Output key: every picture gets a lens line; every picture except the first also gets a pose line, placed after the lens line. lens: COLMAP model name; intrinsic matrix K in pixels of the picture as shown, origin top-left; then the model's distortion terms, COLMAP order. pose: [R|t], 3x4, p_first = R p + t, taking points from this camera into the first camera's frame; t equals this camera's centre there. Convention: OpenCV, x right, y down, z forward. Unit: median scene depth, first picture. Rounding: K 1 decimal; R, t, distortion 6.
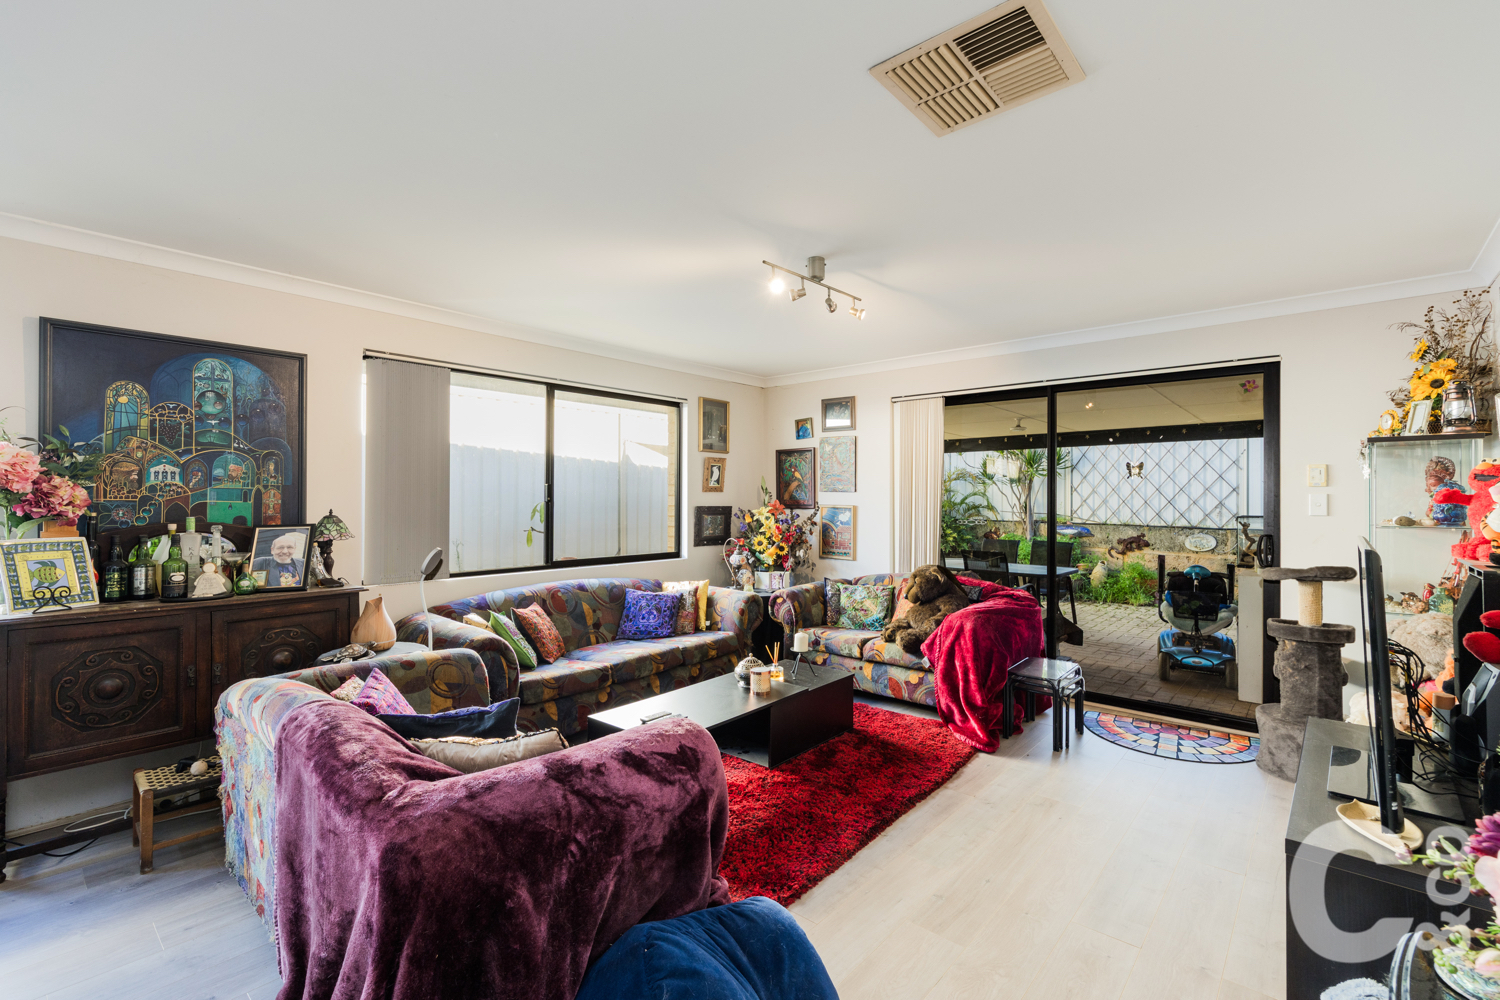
lens RADIAL K [[670.8, 0, 744.2], [0, 670.8, 488.4], [0, 0, 1]] dist [0.011615, -0.000032]
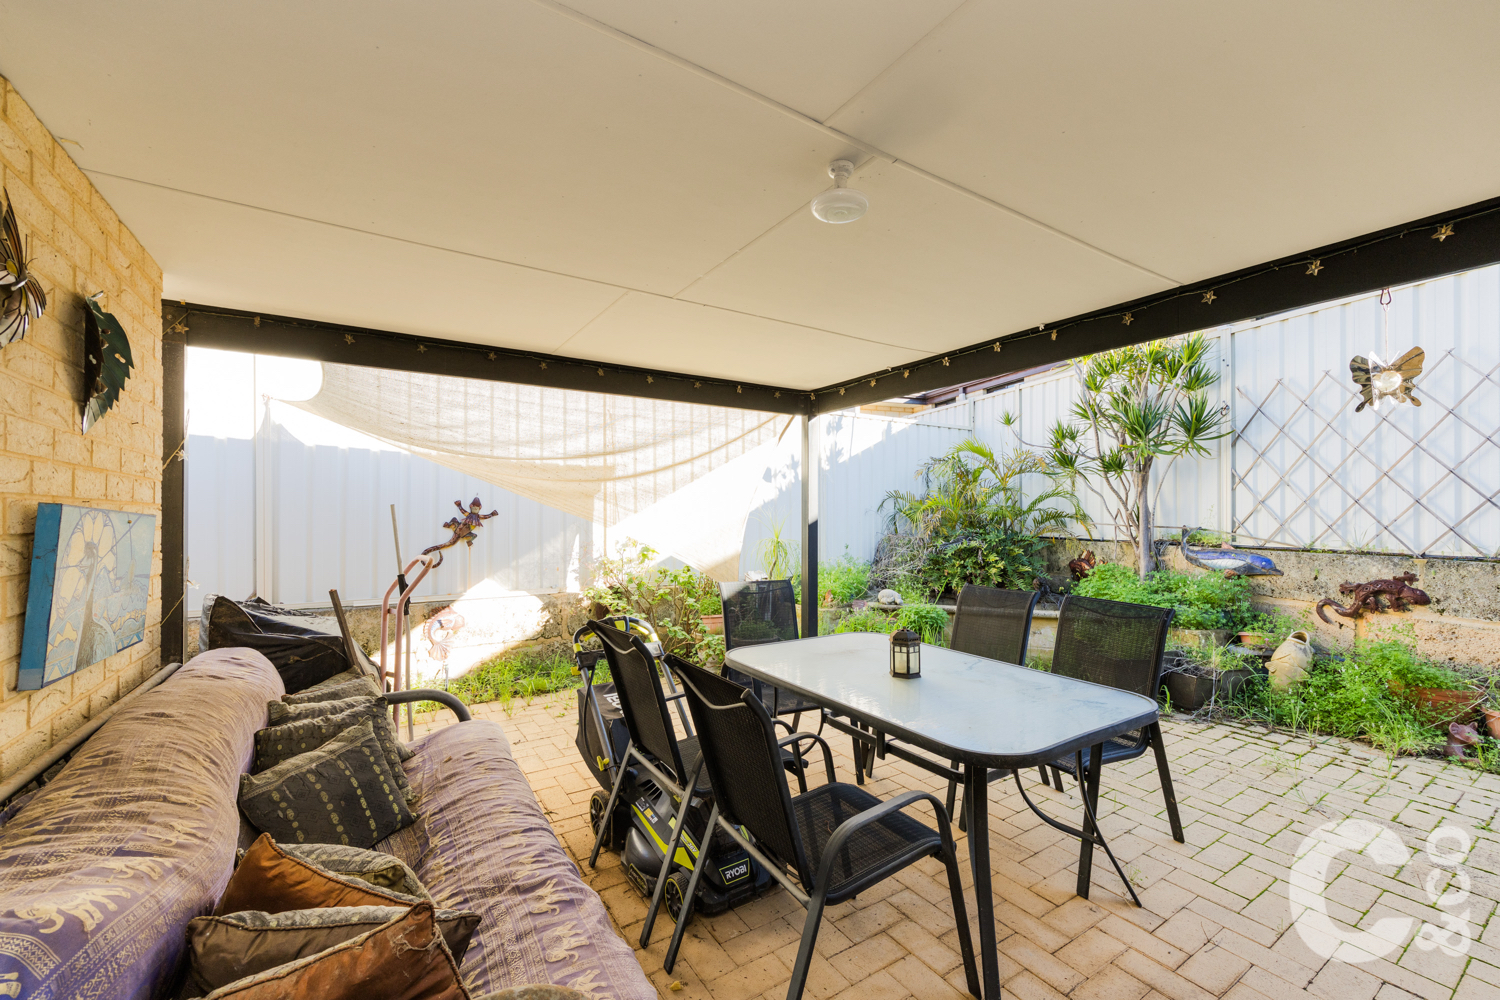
lens RADIAL K [[614.0, 0, 755.2], [0, 614.0, 508.6], [0, 0, 1]] dist [0.001560, 0.000085]
pose [[0.962679, -0.006560, -0.270566, 0.569325], [0.008597, 0.999943, 0.006344, 0.036857], [0.270509, -0.008433, 0.962681, 0.979743]]
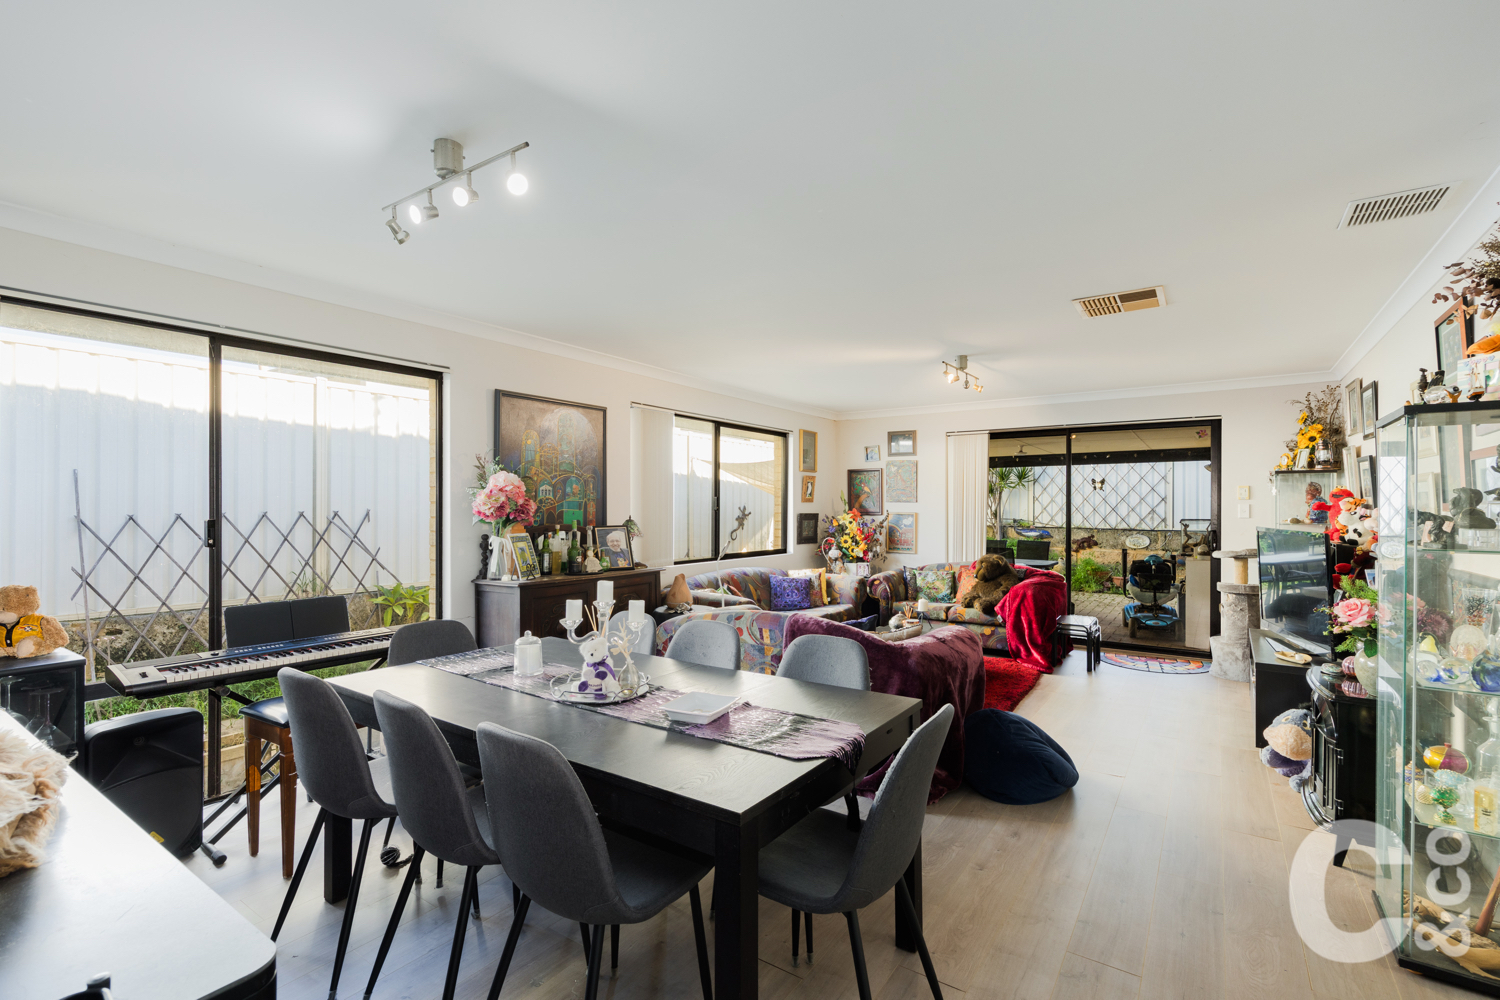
lens RADIAL K [[682.4, 0, 750.0], [0, 682.4, 500.0], [0, 0, 1]] dist [0.013578, 0.000136]
pose [[0.992691, 0.000050, 0.120682, -0.353799], [-0.000766, 0.999982, 0.005885, -0.007503], [-0.120680, -0.005934, 0.992674, -0.327520]]
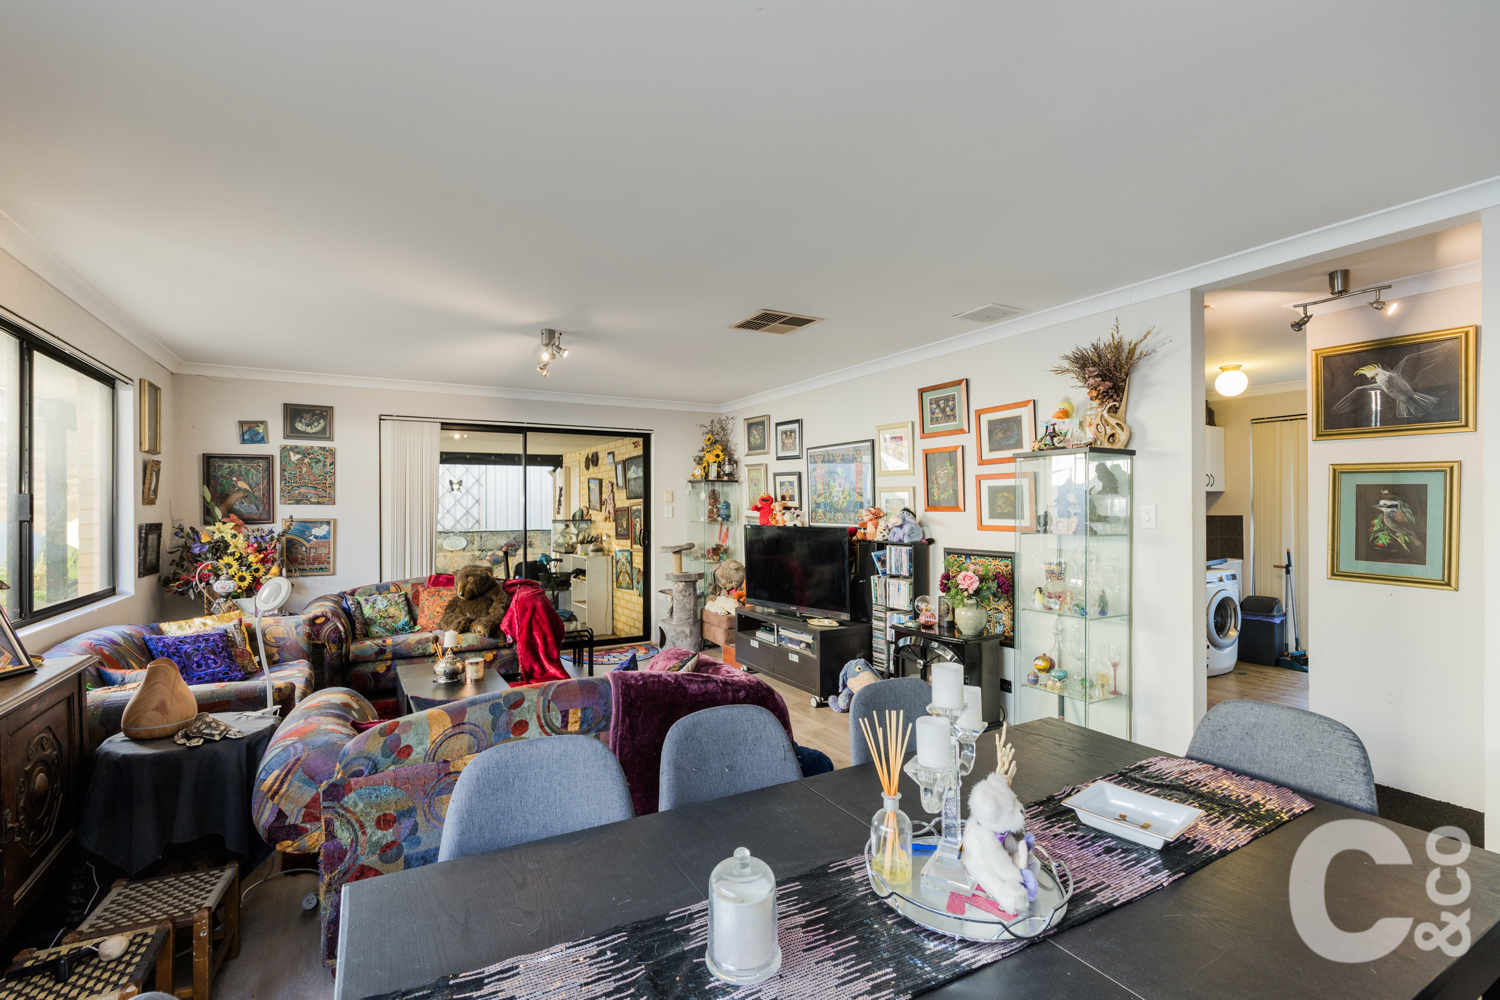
lens RADIAL K [[682.4, 0, 750.0], [0, 682.4, 500.0], [0, 0, 1]] dist [0.013578, 0.000136]
pose [[0.329142, 0.005221, 0.944266, -0.630366], [-0.009836, 0.999949, -0.002100, -0.005800], [-0.944229, -0.008597, 0.329177, 0.111071]]
